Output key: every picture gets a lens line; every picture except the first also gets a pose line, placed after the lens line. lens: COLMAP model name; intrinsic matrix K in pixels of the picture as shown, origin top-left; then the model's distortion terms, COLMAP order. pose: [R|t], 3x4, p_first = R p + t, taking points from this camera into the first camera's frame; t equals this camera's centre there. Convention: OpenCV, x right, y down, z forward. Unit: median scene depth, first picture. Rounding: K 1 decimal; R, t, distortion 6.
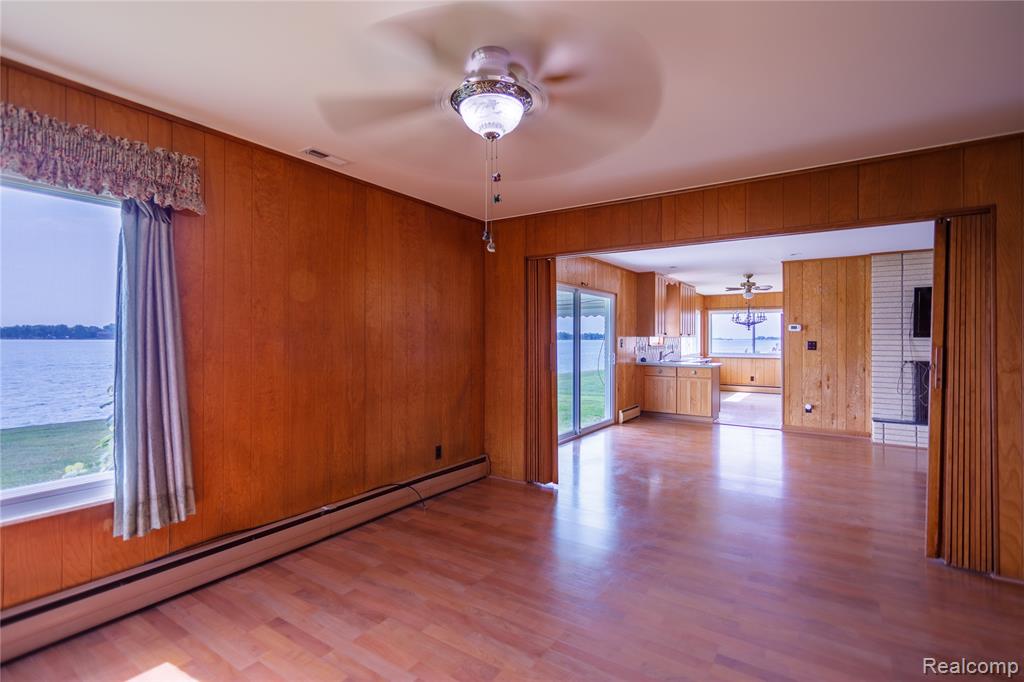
lens RADIAL K [[481.8, 0, 508.2], [0, 481.8, 336.3], [0, 0, 1]] dist [0.002532, 0.001067]
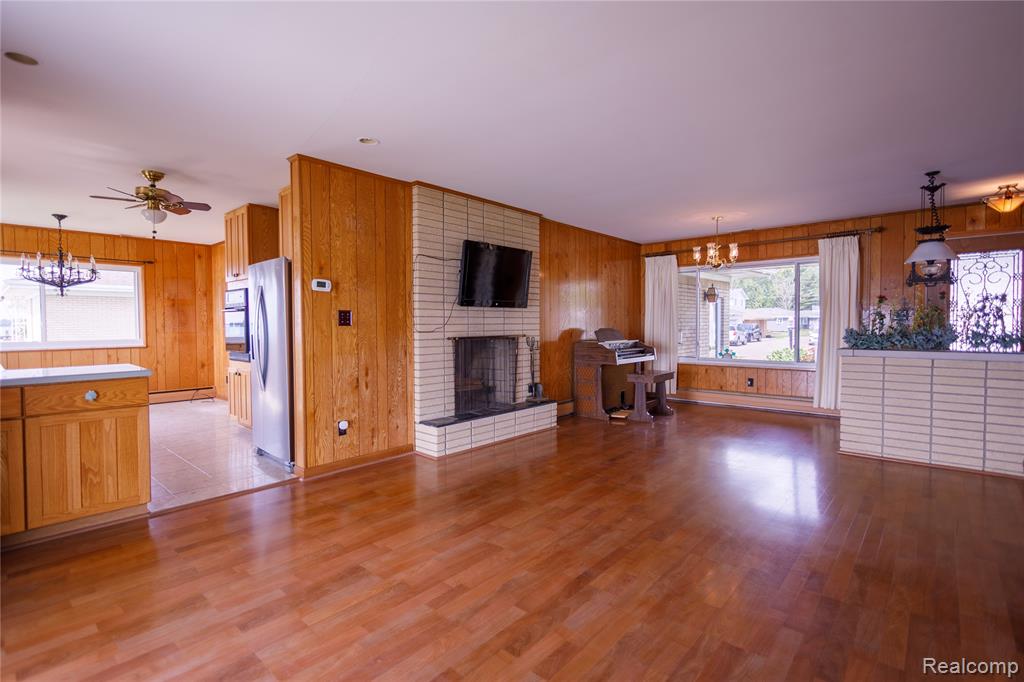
lens RADIAL K [[481.8, 0, 508.2], [0, 481.8, 336.3], [0, 0, 1]] dist [0.002532, 0.001067]
pose [[0.137816, -0.030804, 0.989979, 0.157775], [0.000607, 0.999519, 0.031016, 0.042320], [-0.990458, -0.003674, 0.137768, 1.318806]]
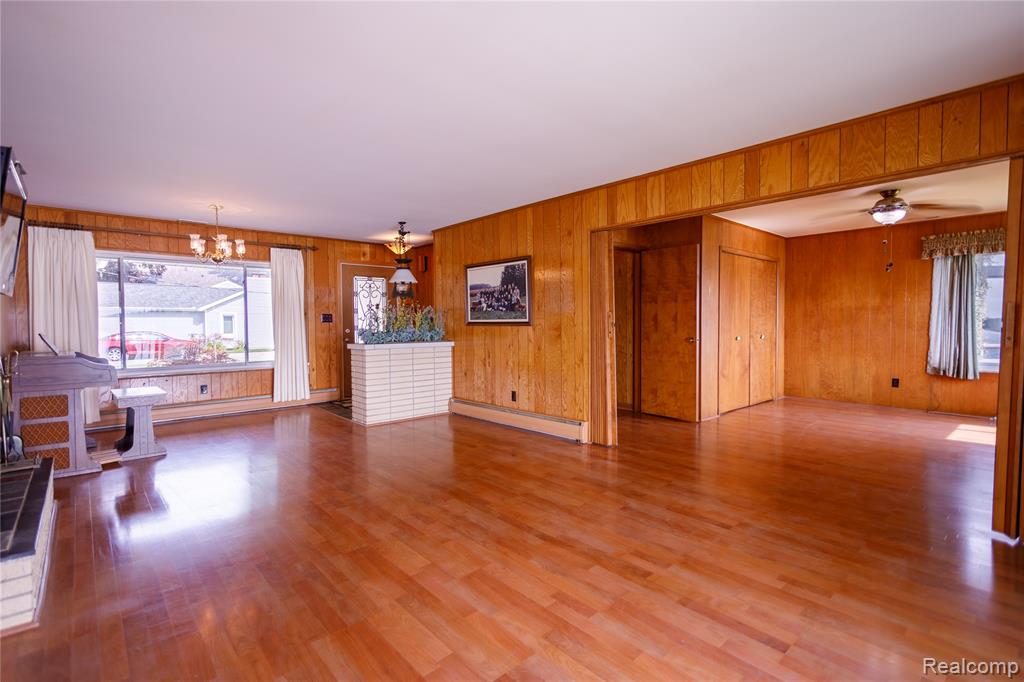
lens RADIAL K [[481.8, 0, 508.2], [0, 481.8, 336.3], [0, 0, 1]] dist [0.002532, 0.001067]
pose [[-0.968052, -0.006314, 0.250671, 0.628527], [0.000375, 0.999645, 0.026625, 0.045530], [-0.250750, 0.025868, -0.967706, 1.997745]]
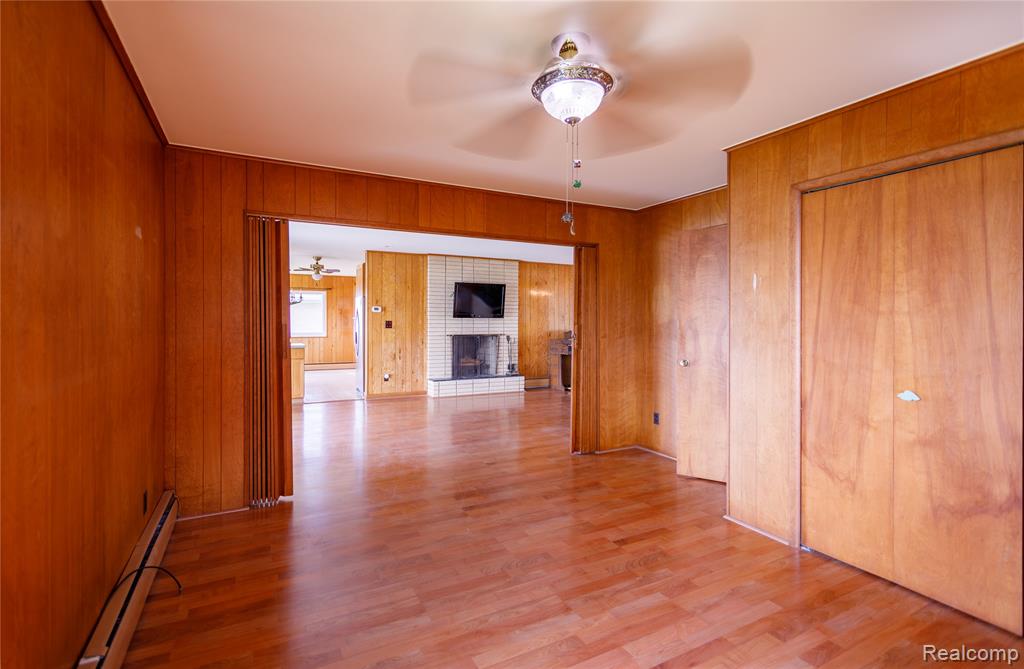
lens RADIAL K [[484.6, 0, 506.0], [0, 484.6, 320.9], [0, 0, 1]] dist [0.000225, -0.000028]
pose [[0.472884, -0.003053, 0.881119, -0.518193], [-0.006367, 0.999956, 0.006881, 0.000872], [-0.881101, -0.008864, 0.472844, 0.327268]]
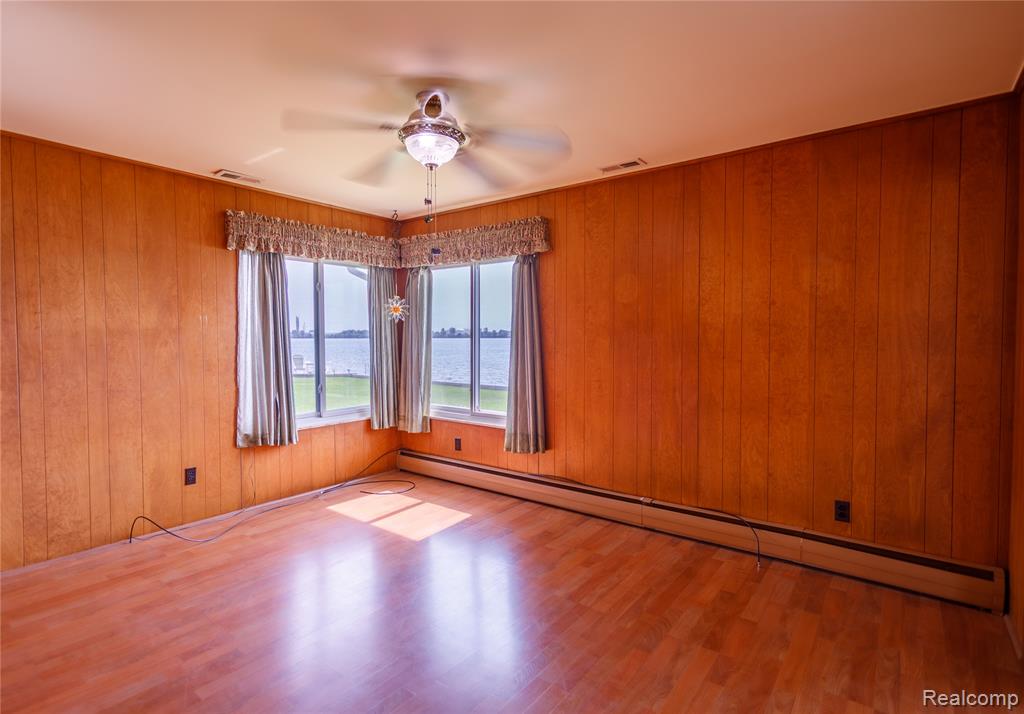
lens RADIAL K [[520.2, 0, 491.2], [0, 520.2, 352.4], [0, 0, 1]] dist [0.001555, -0.000170]
pose [[-0.081568, 0.027034, -0.996301, 0.640551], [0.008108, 0.999617, 0.026461, 0.005378], [0.996635, -0.005920, -0.081756, 0.643320]]
